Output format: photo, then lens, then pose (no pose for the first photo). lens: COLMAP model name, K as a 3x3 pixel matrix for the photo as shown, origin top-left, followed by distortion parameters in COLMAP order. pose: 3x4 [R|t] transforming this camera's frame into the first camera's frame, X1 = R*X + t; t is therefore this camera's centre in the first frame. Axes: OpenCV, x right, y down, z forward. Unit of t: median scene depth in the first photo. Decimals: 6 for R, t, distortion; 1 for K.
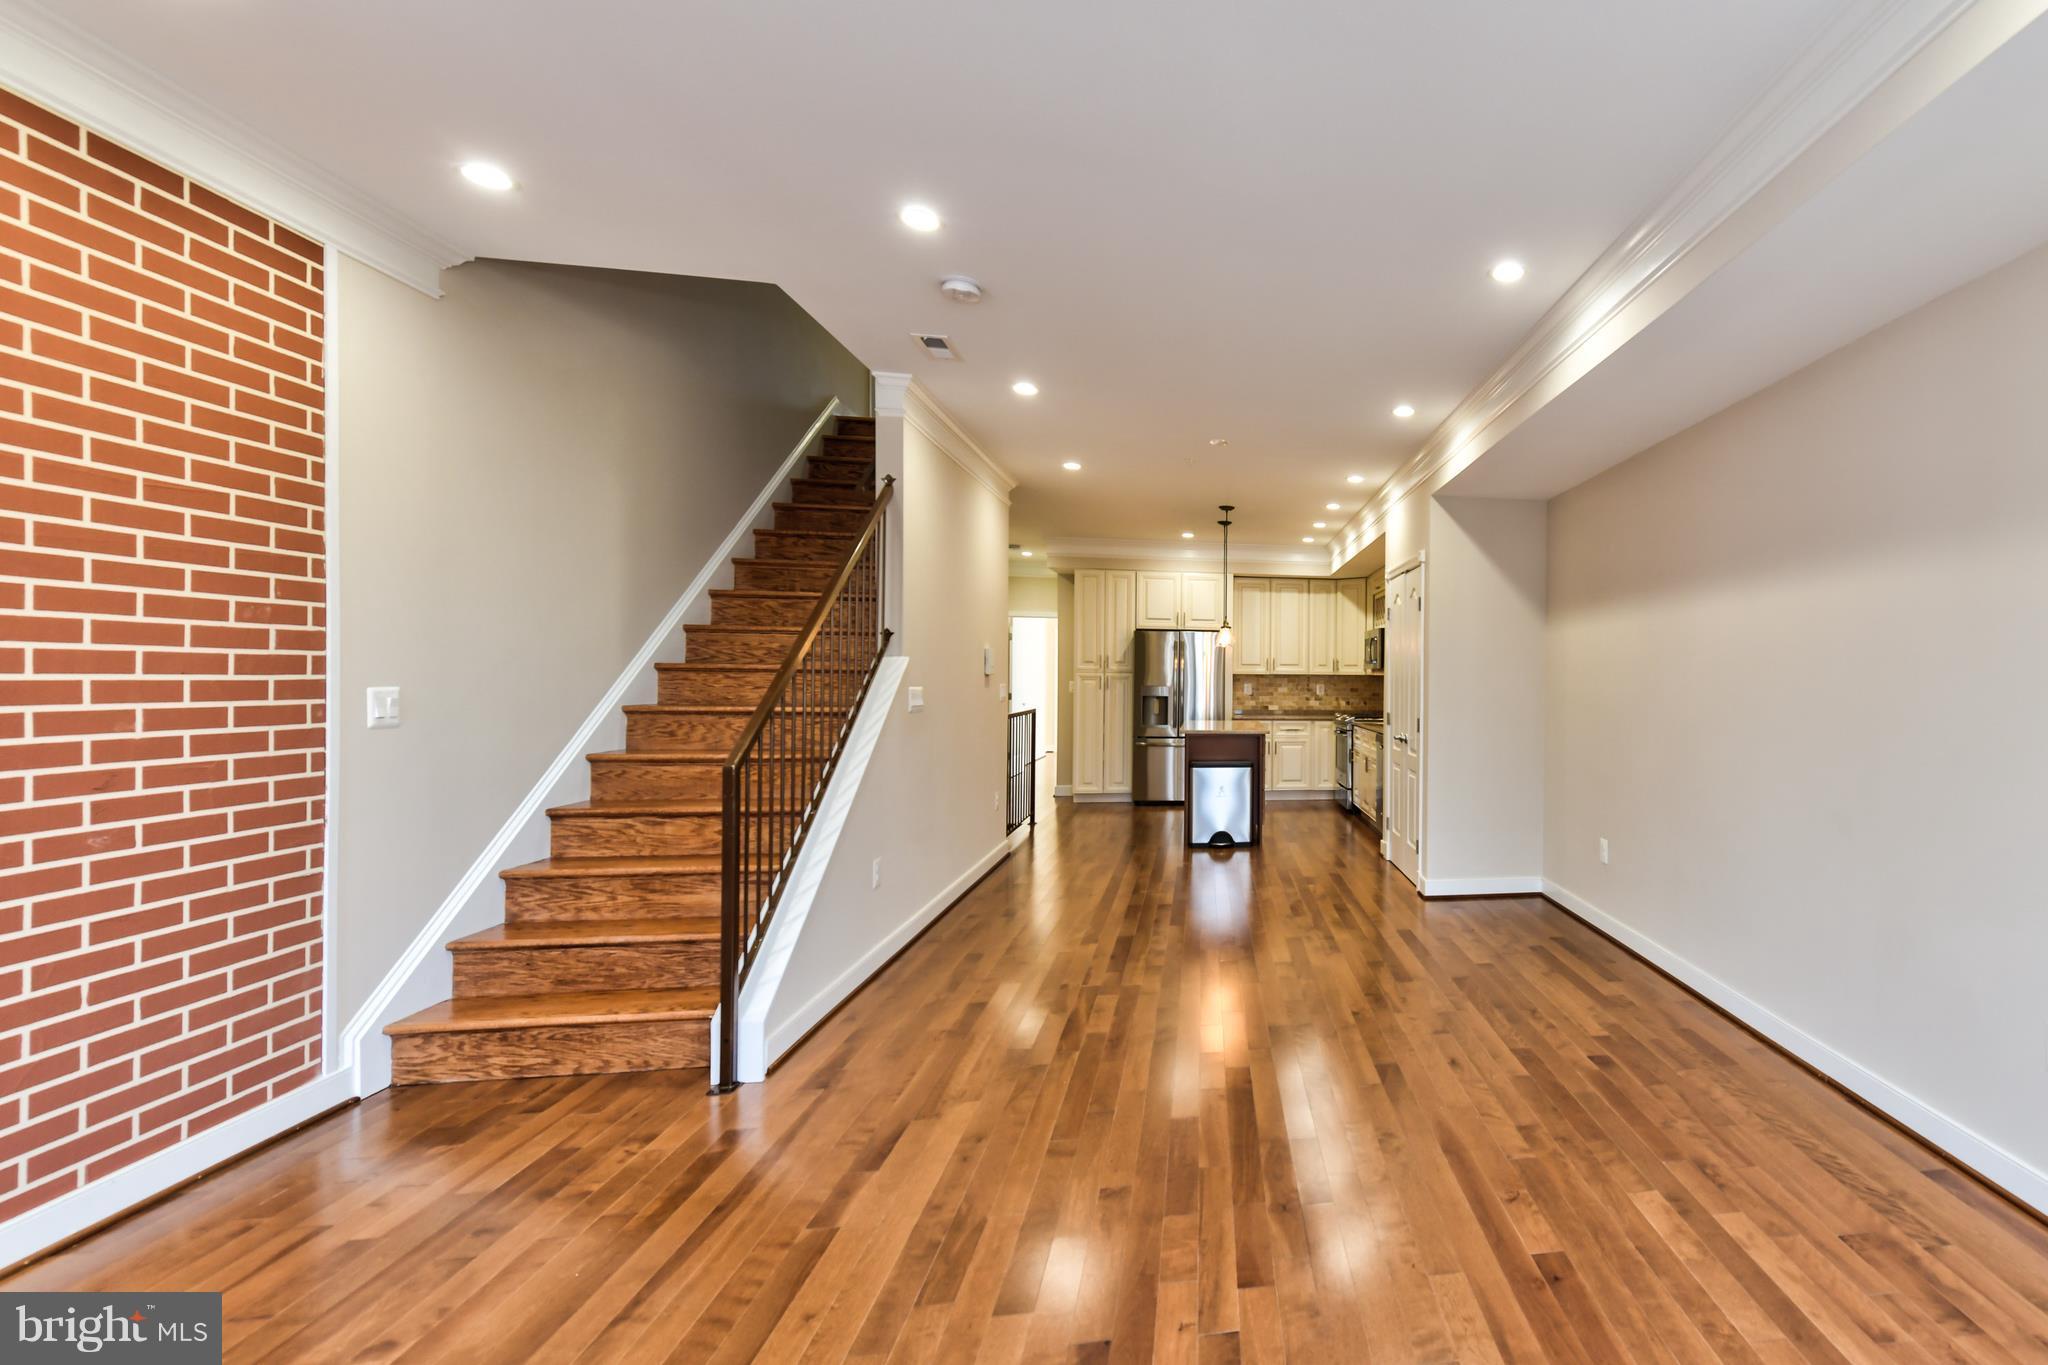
lens RADIAL K [[695.6, 0, 1086.2], [0, 695.6, 682.5], [0, 0, 1]] dist [0.000764, -0.000163]
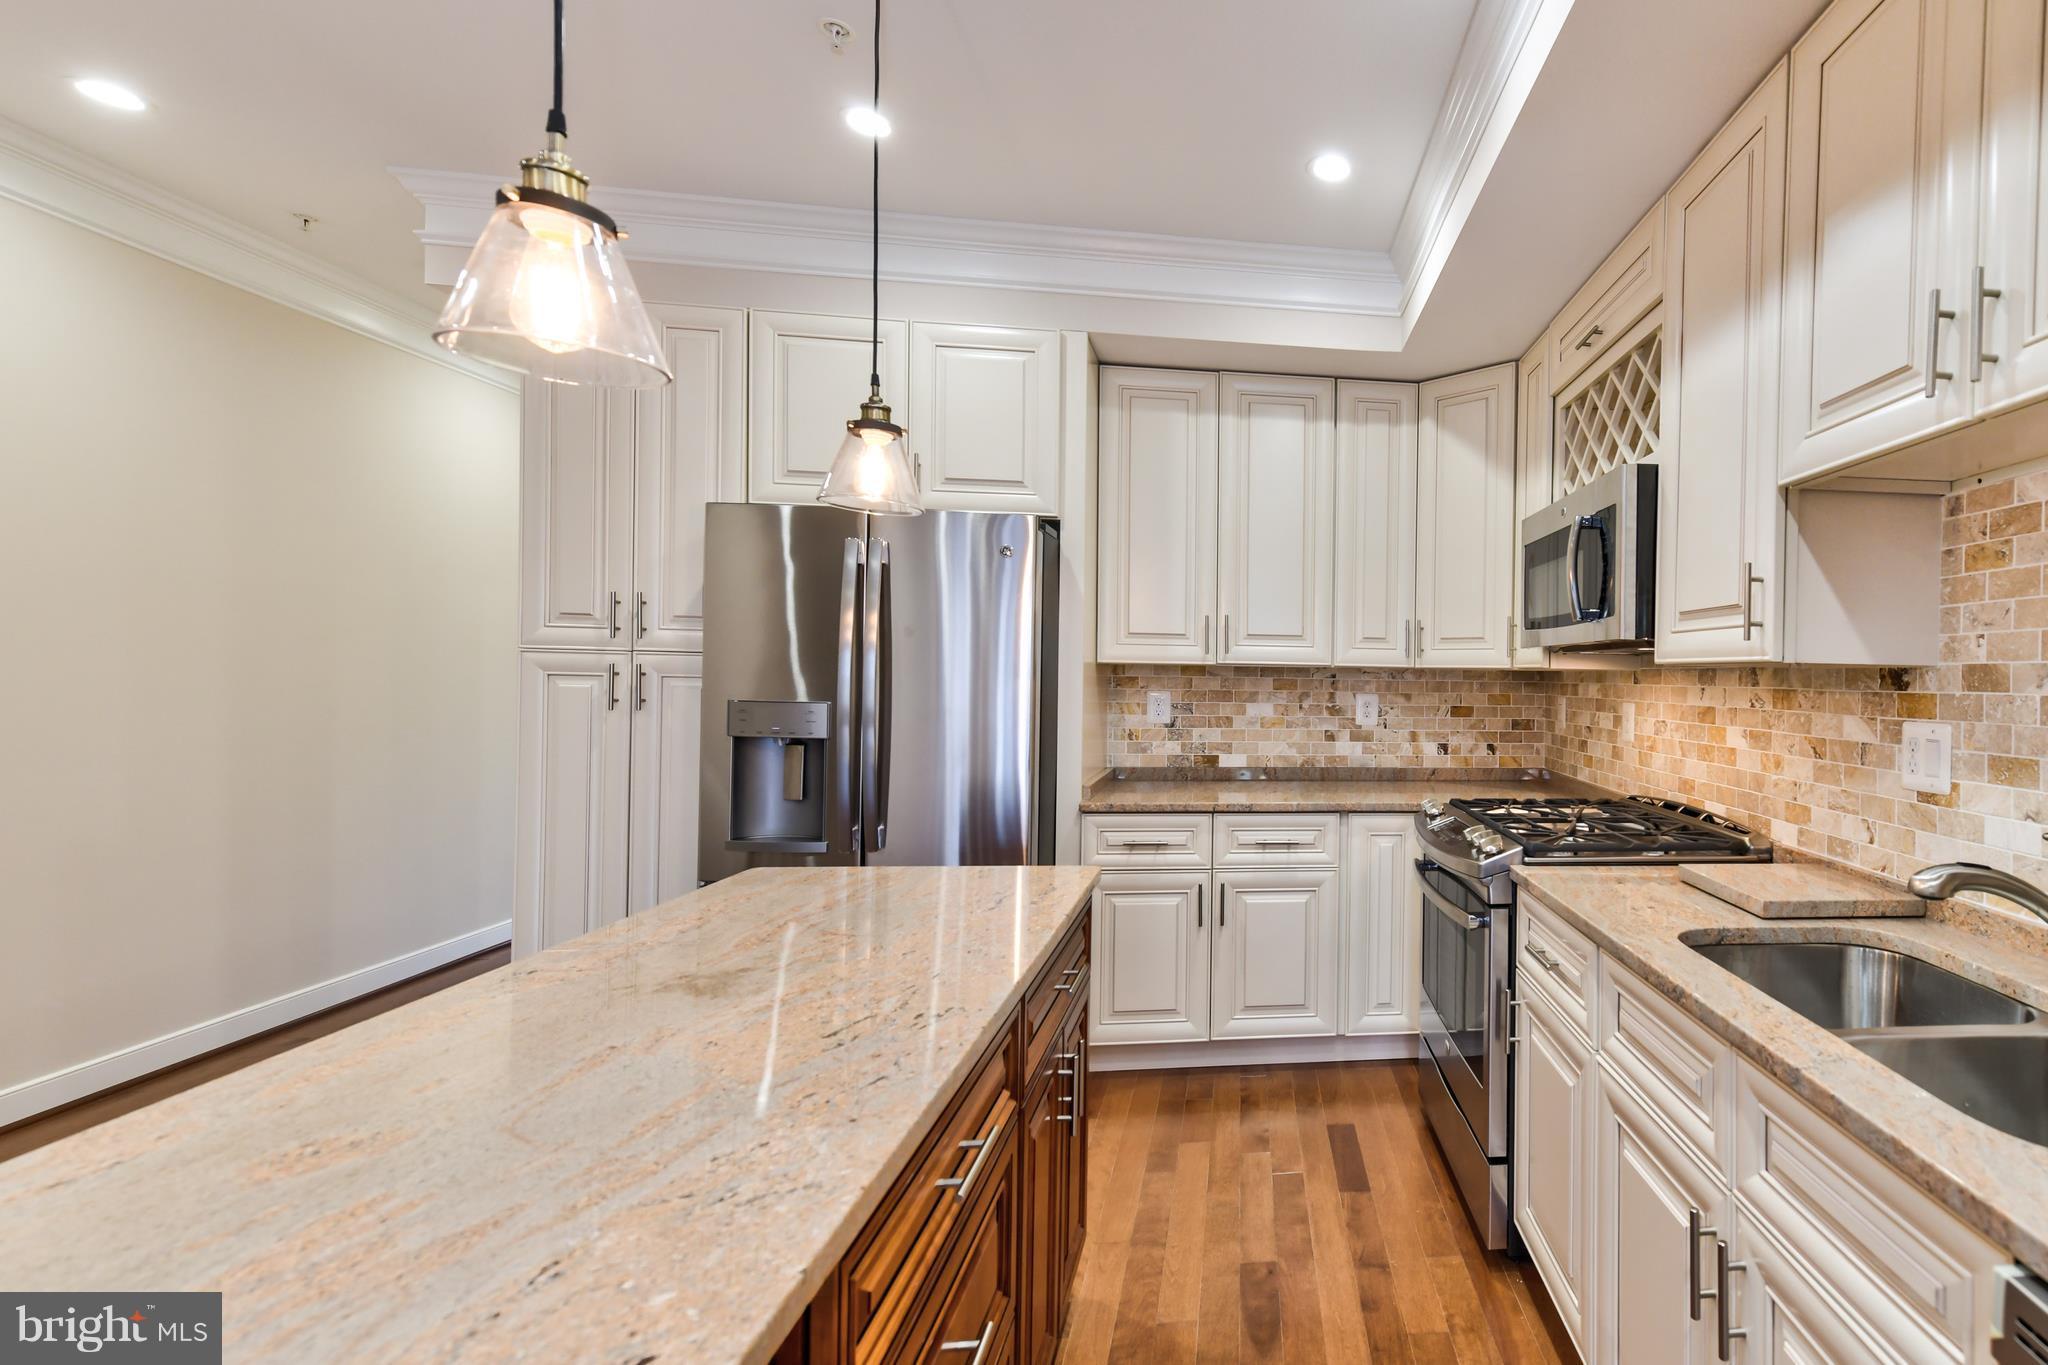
lens RADIAL K [[695.6, 0, 1088.6], [0, 695.6, 678.5], [0, 0, 1]] dist [0.000764, -0.000163]
pose [[0.999443, 0.007925, -0.032413, 0.214244], [-0.007925, 0.999969, 0.000120, -0.004701], [0.032412, 0.000137, 0.999475, 0.665987]]
